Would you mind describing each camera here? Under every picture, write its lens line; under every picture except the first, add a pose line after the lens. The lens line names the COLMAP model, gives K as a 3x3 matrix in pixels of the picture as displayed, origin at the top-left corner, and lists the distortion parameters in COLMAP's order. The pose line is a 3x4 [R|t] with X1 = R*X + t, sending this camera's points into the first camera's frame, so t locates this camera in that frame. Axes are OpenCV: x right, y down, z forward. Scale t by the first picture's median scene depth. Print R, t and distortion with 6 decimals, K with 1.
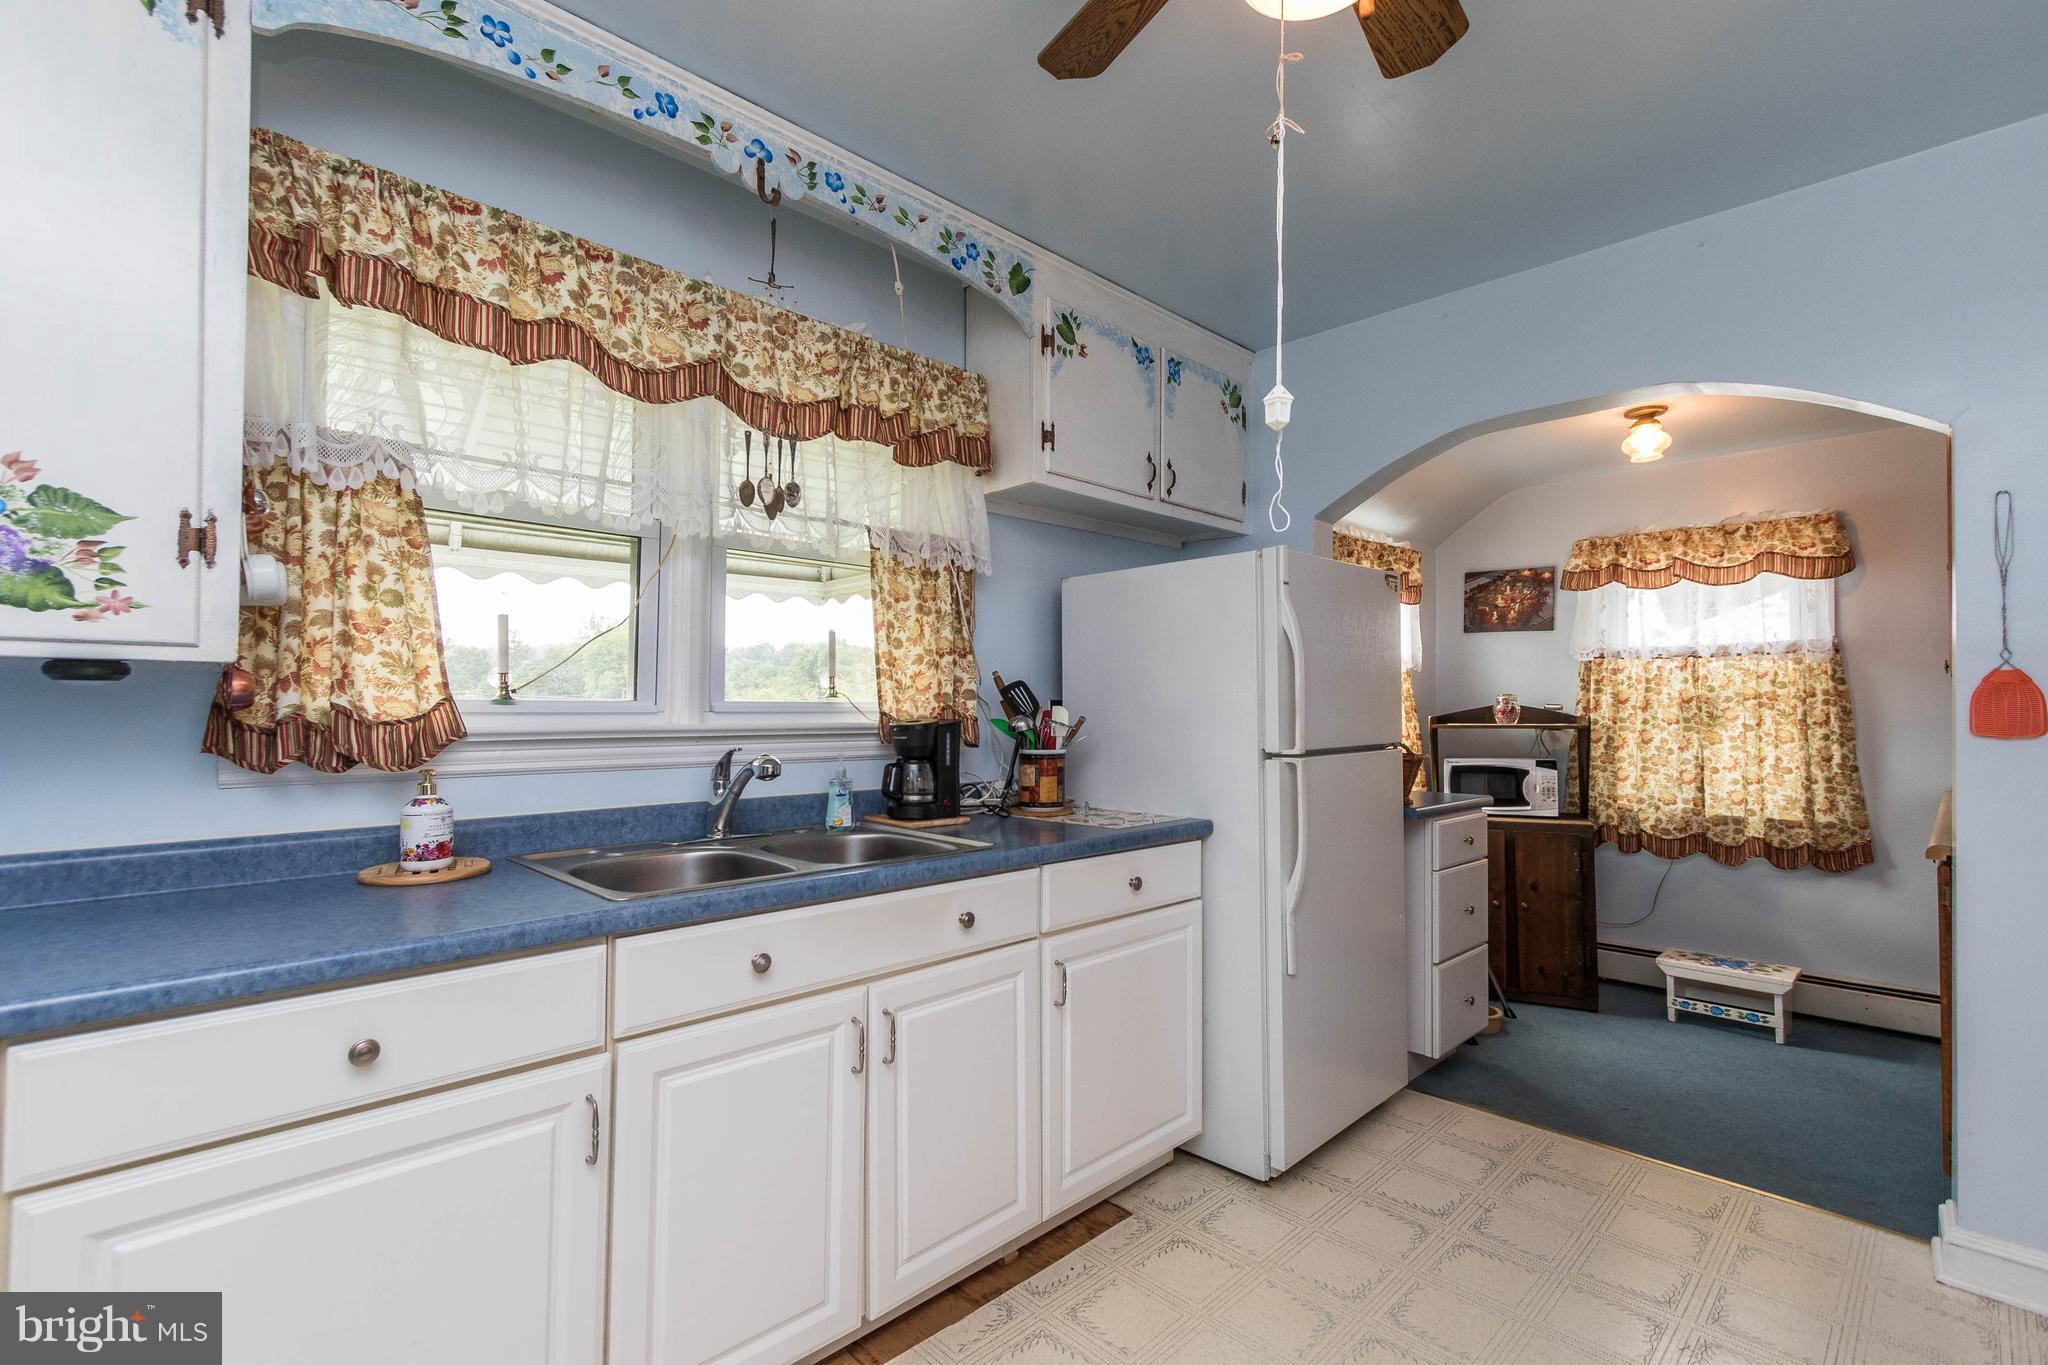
lens RADIAL K [[886.5, 0, 1026.8], [0, 886.5, 685.4], [0, 0, 1]] dist [-0.001016, -0.000522]
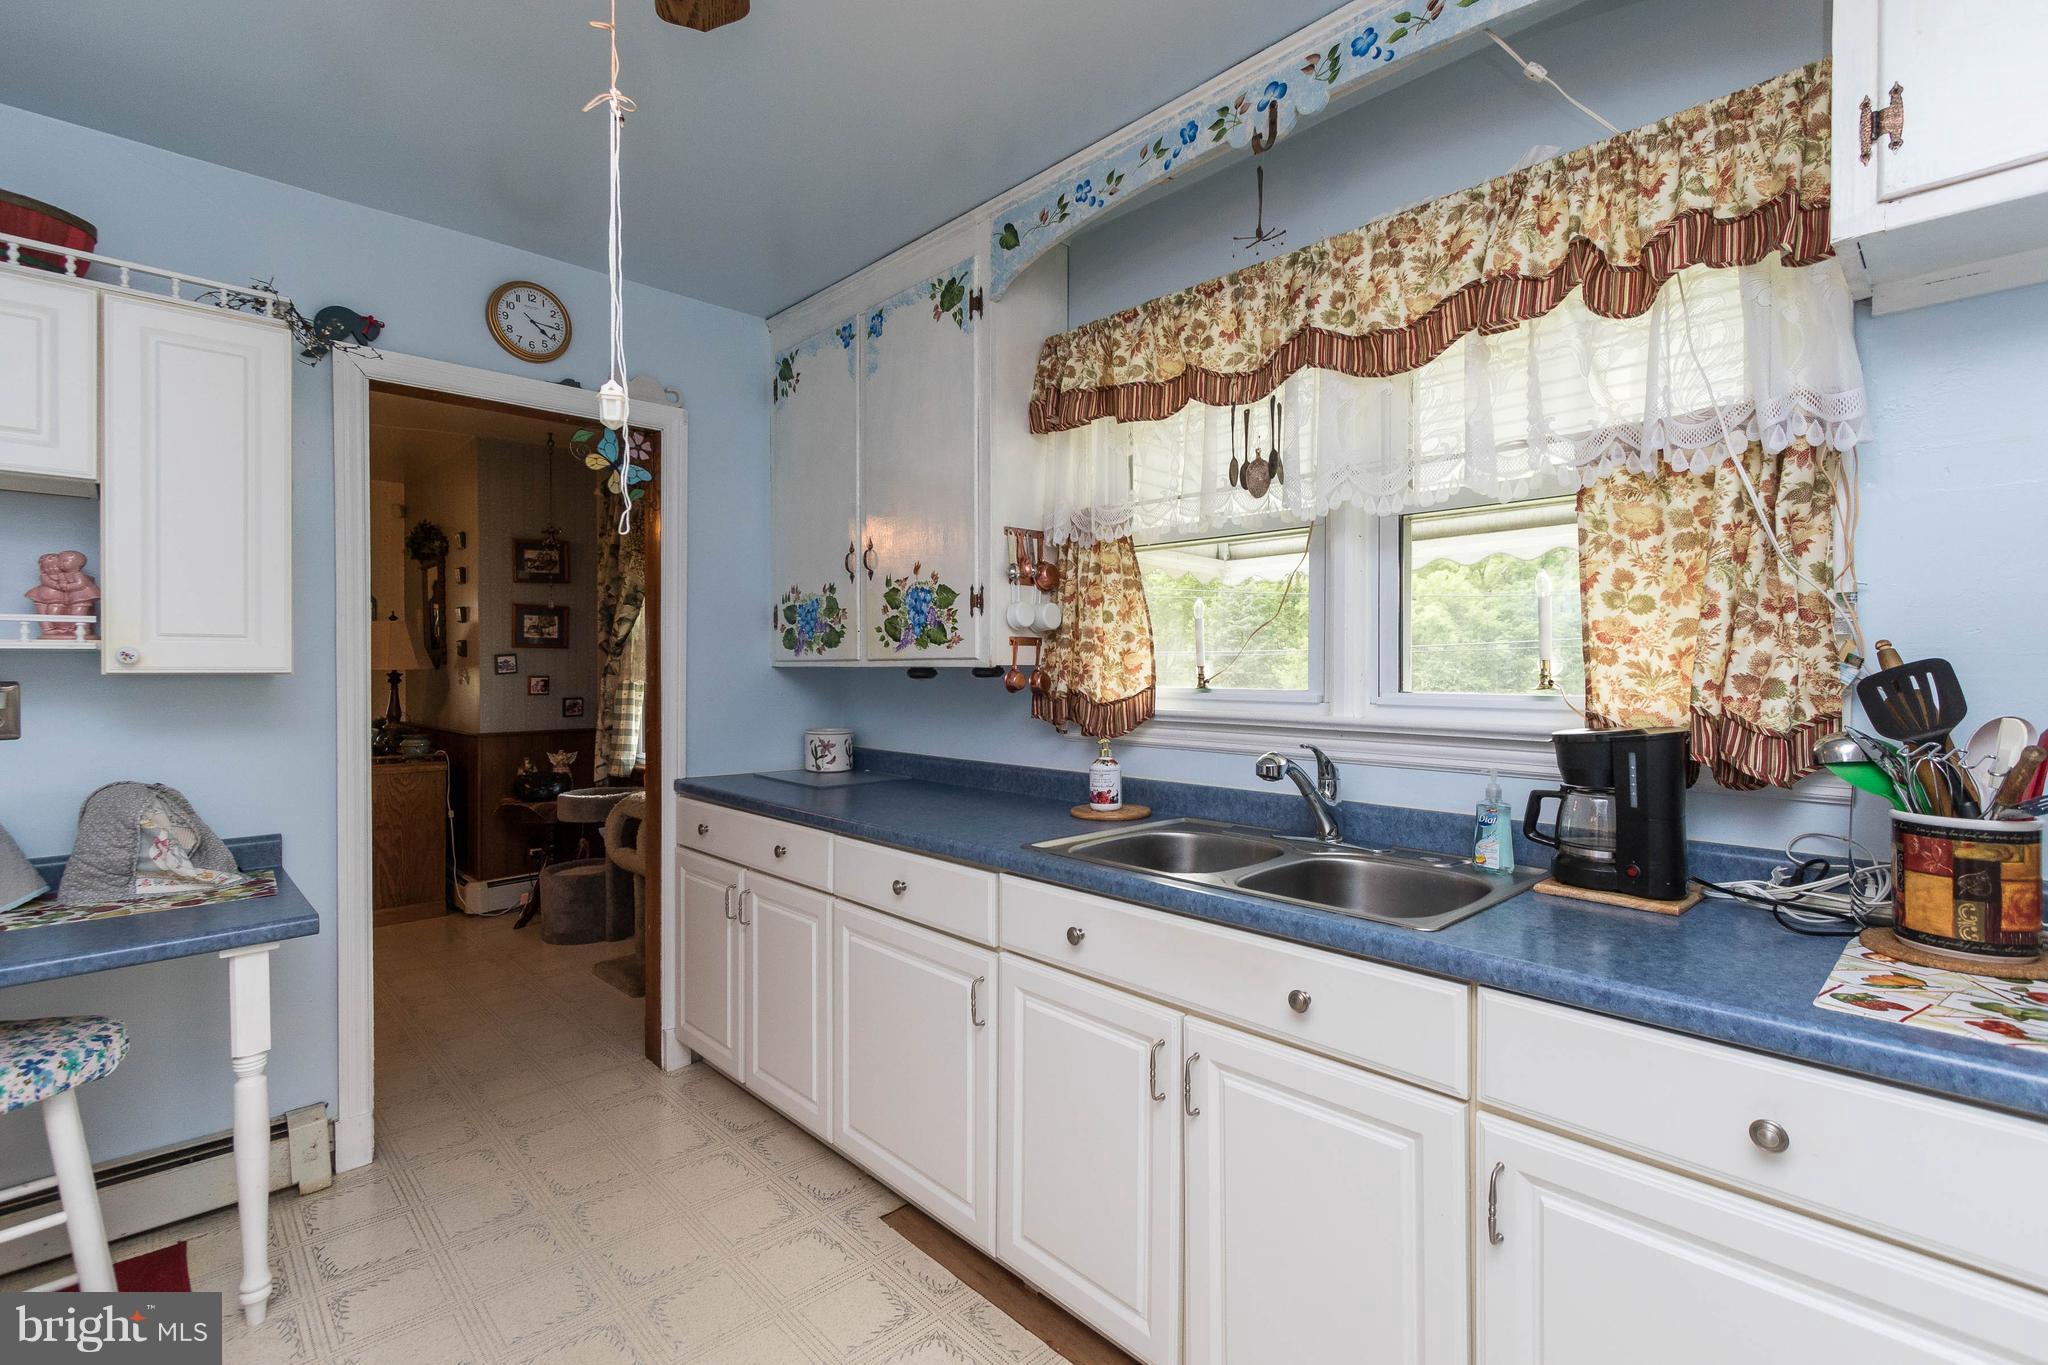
lens RADIAL K [[937.9, 0, 1022.5], [0, 937.9, 671.9], [0, 0, 1]] dist [0.010847, -0.002288]
pose [[-0.007043, -0.002443, -0.999972, 0.749011], [0.016769, 0.999856, -0.002561, -0.007930], [0.999835, -0.016787, -0.007001, 0.821073]]
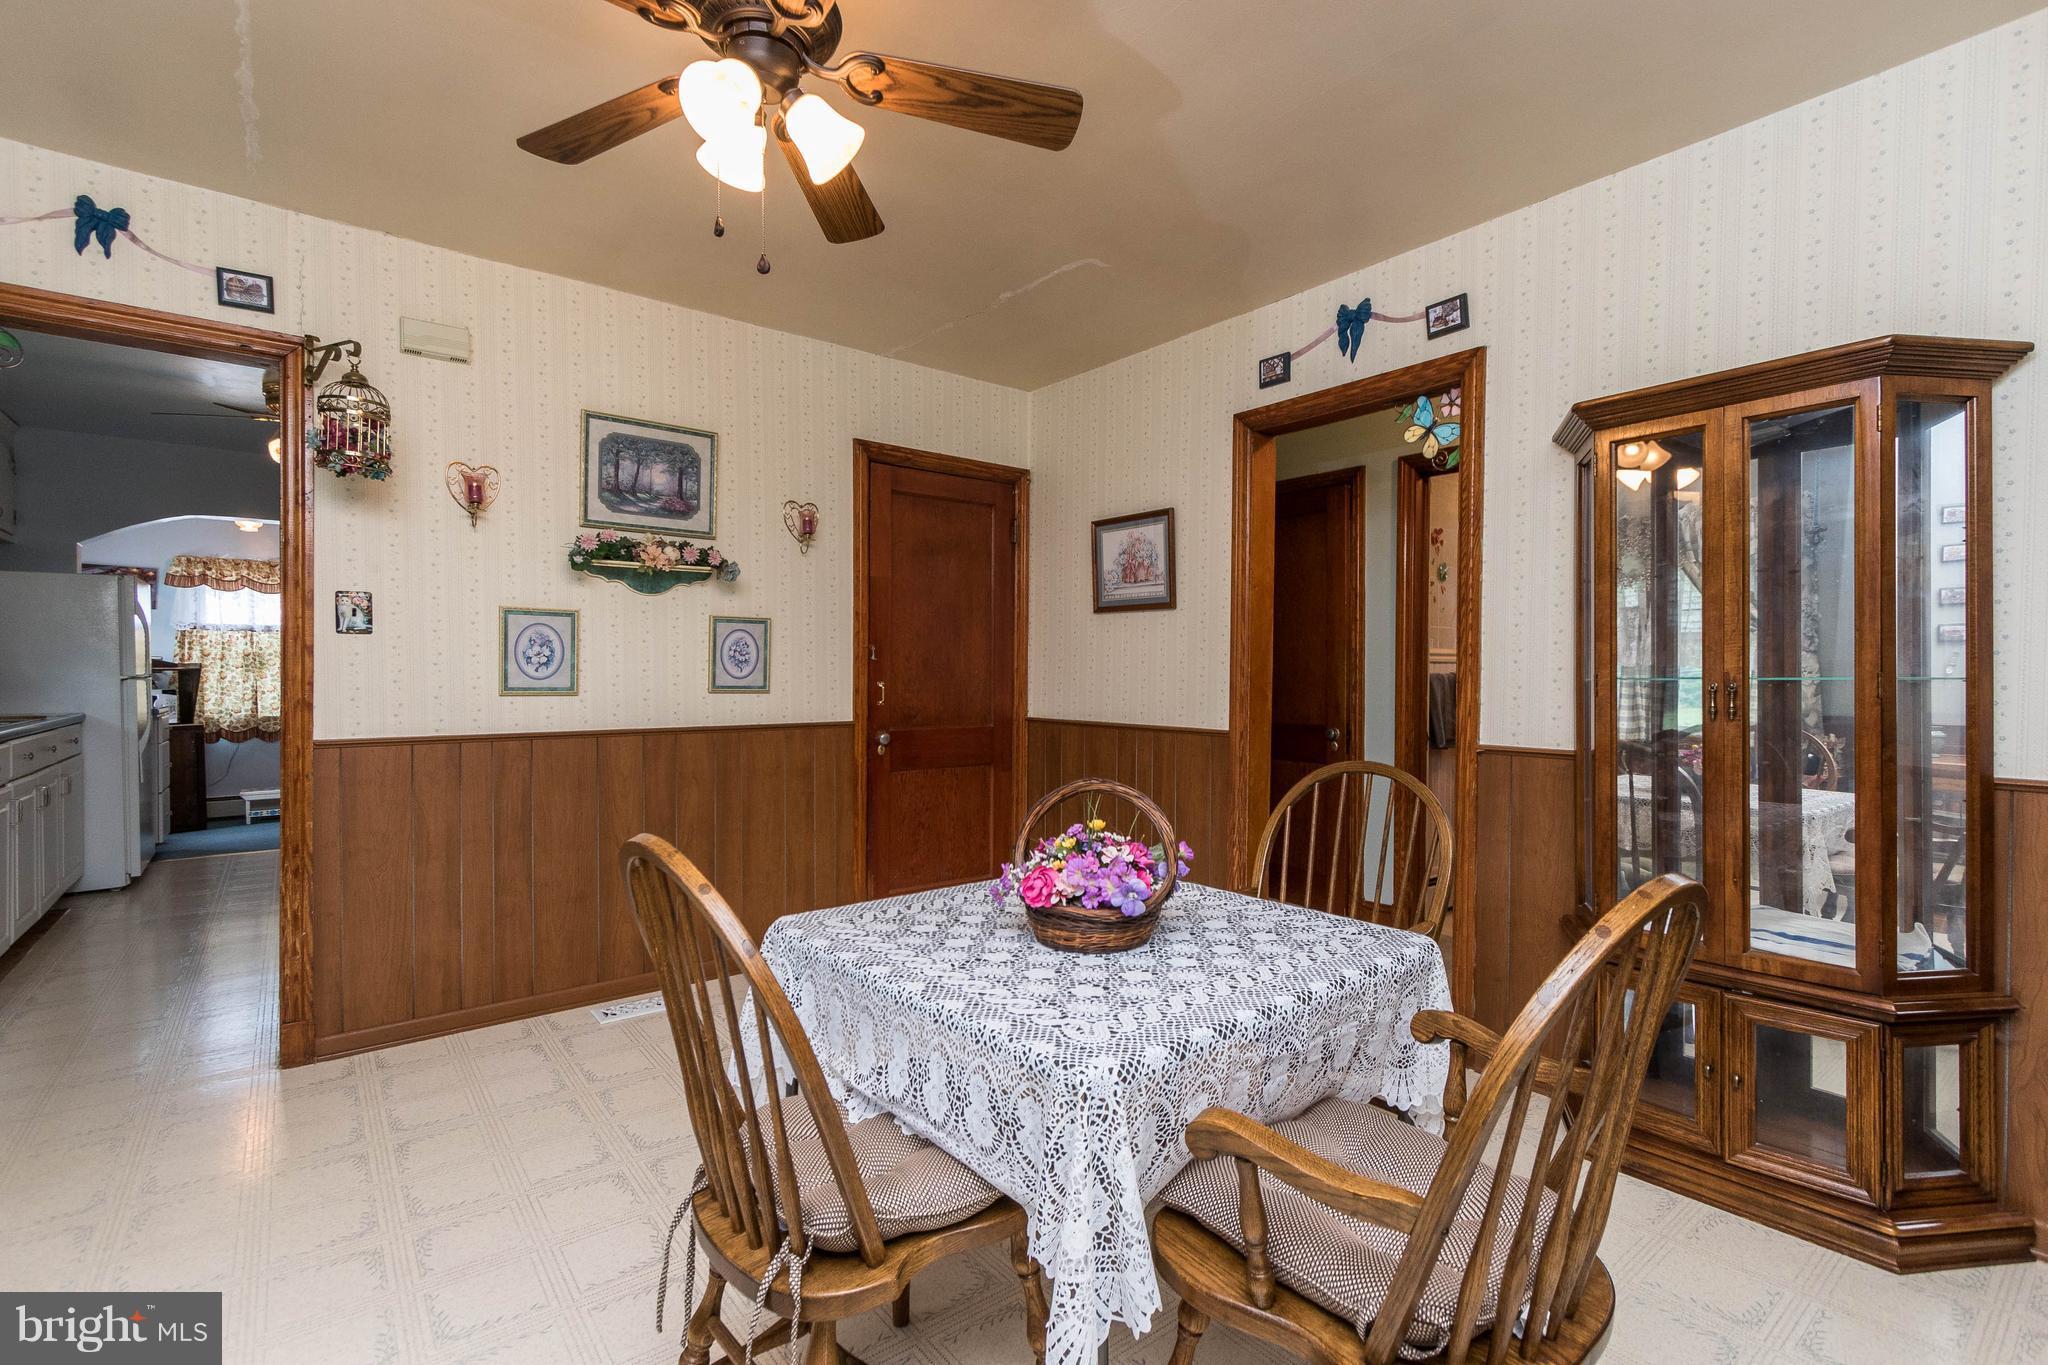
lens RADIAL K [[937.9, 0, 1024.3], [0, 937.9, 675.9], [0, 0, 1]] dist [0.010847, -0.002288]
pose [[0.066362, -0.005922, 0.997778, -0.606557], [-0.018400, 0.999805, 0.007158, 0.009406], [-0.997626, -0.018834, 0.066240, -0.403747]]
